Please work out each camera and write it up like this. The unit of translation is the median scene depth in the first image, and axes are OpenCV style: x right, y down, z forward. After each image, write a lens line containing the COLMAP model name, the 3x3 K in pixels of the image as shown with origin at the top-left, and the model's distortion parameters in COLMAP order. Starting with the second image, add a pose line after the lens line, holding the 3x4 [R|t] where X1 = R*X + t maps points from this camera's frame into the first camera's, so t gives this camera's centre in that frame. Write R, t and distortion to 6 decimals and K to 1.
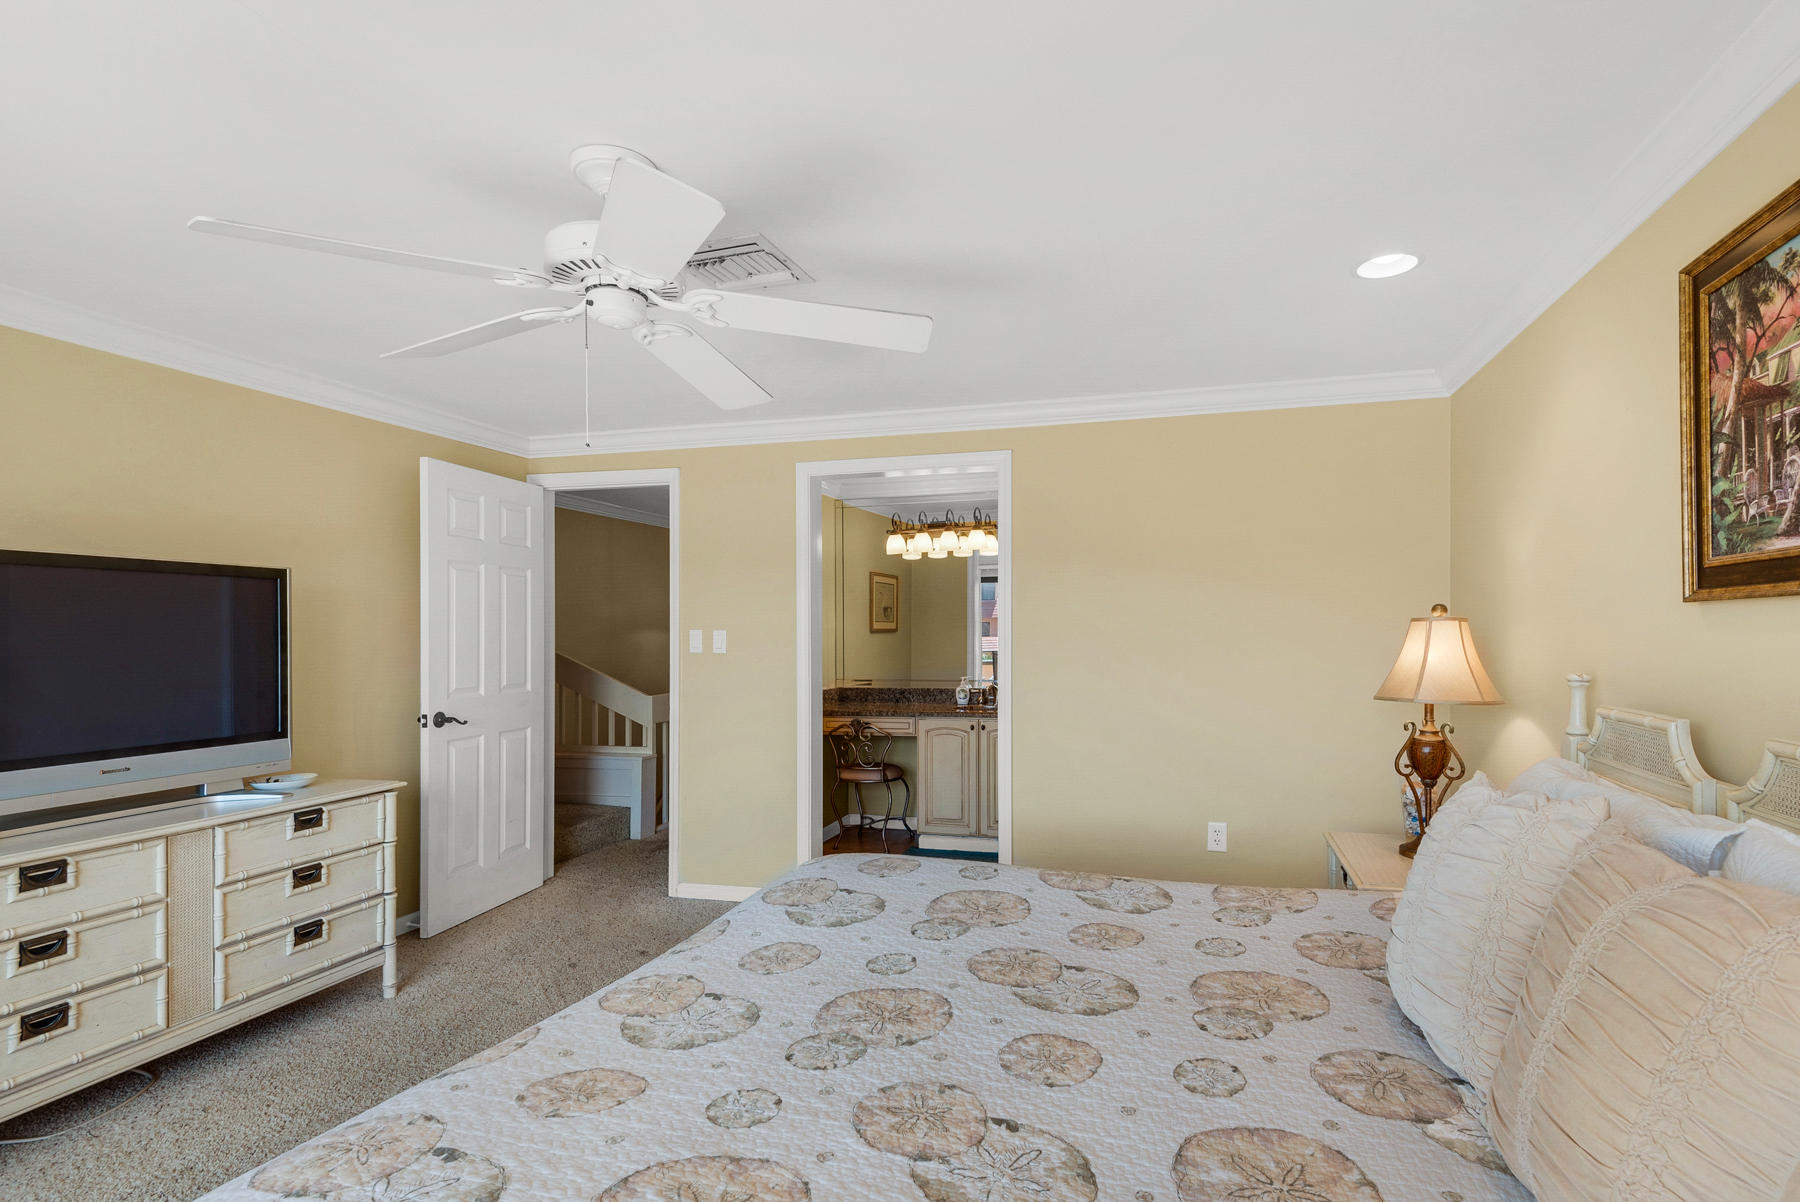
lens RADIAL K [[816.2, 0, 900.7], [0, 816.2, 614.1], [0, 0, 1]] dist [0.015234, 0.000429]
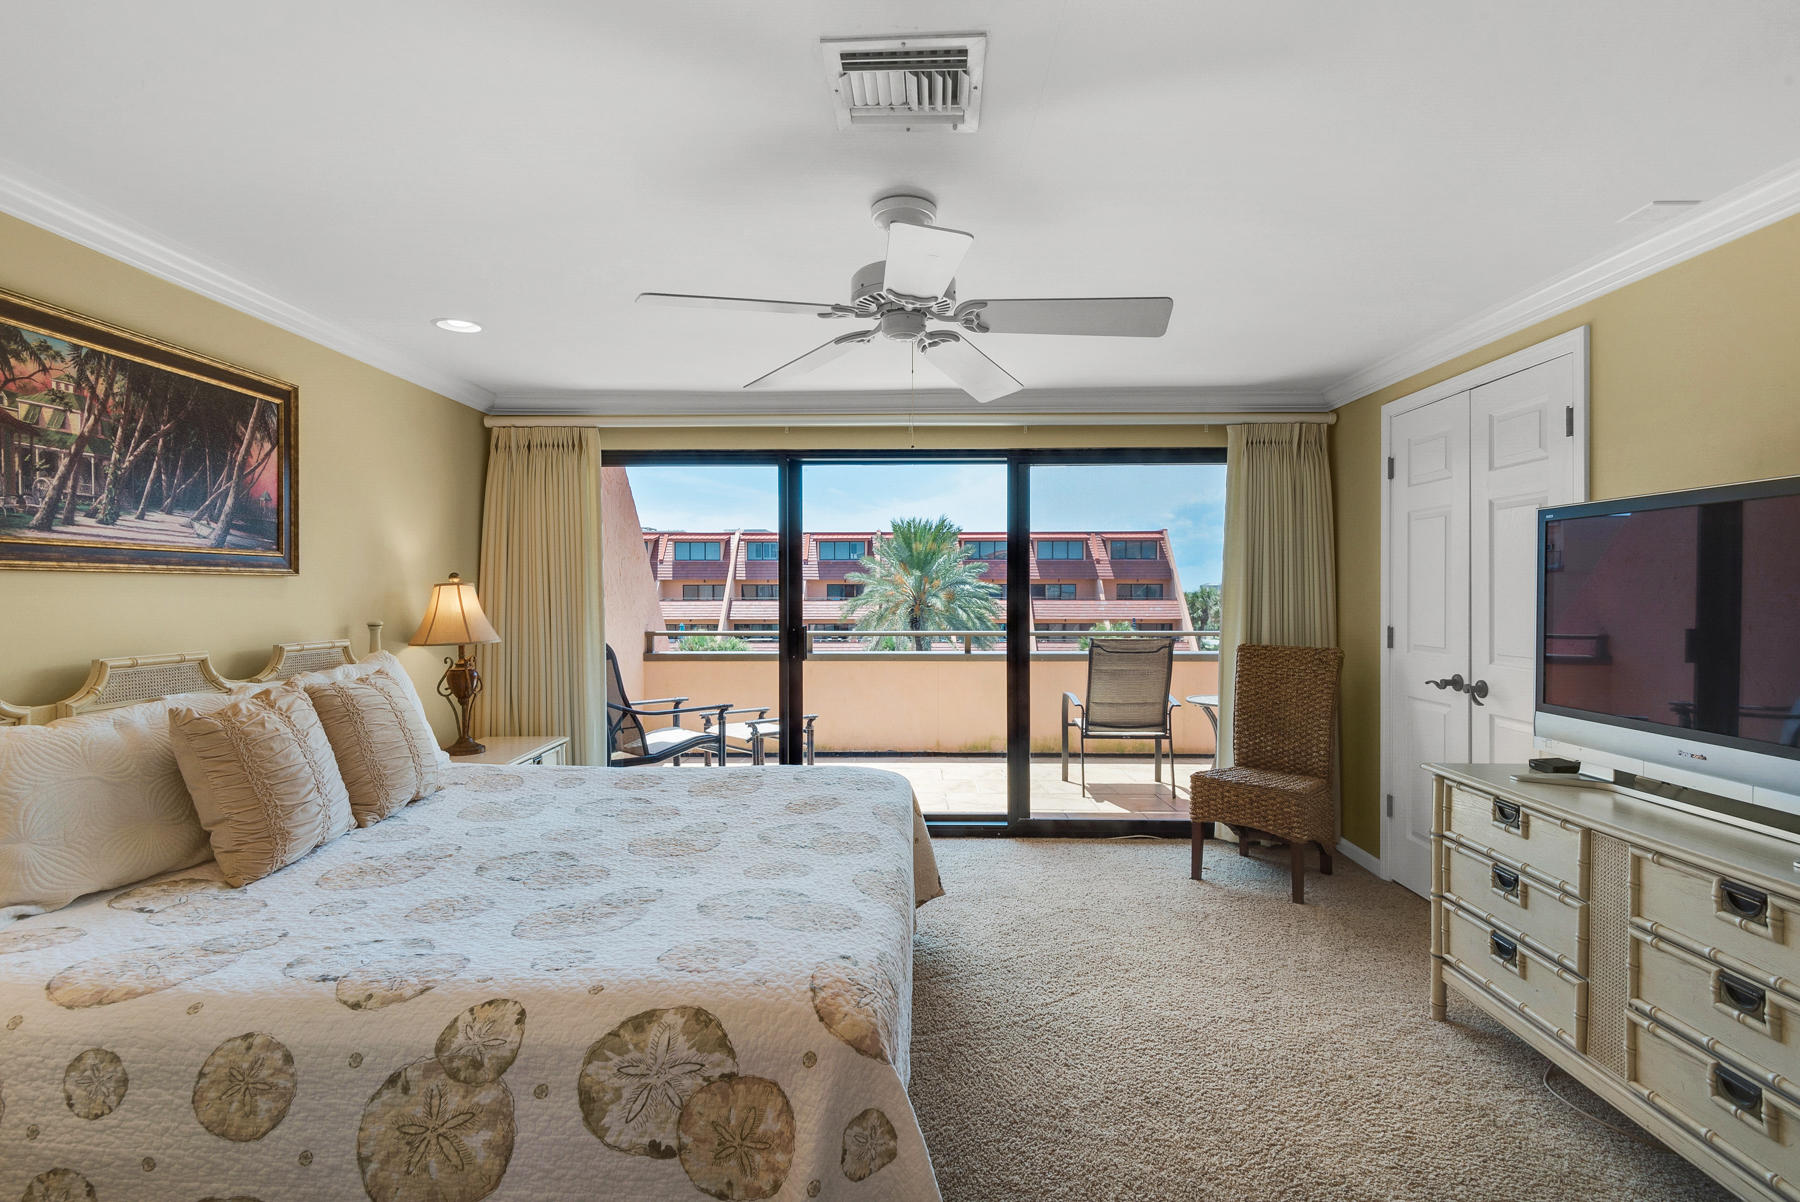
lens RADIAL K [[847.0, 0, 898.1], [0, 847.0, 595.7], [0, 0, 1]] dist [-0.002349, -0.006455]
pose [[-0.945796, 0.007543, -0.324673, 0.092395], [0.012474, 0.999836, -0.013110, 0.056625], [0.324521, -0.016449, -0.945735, 2.649493]]
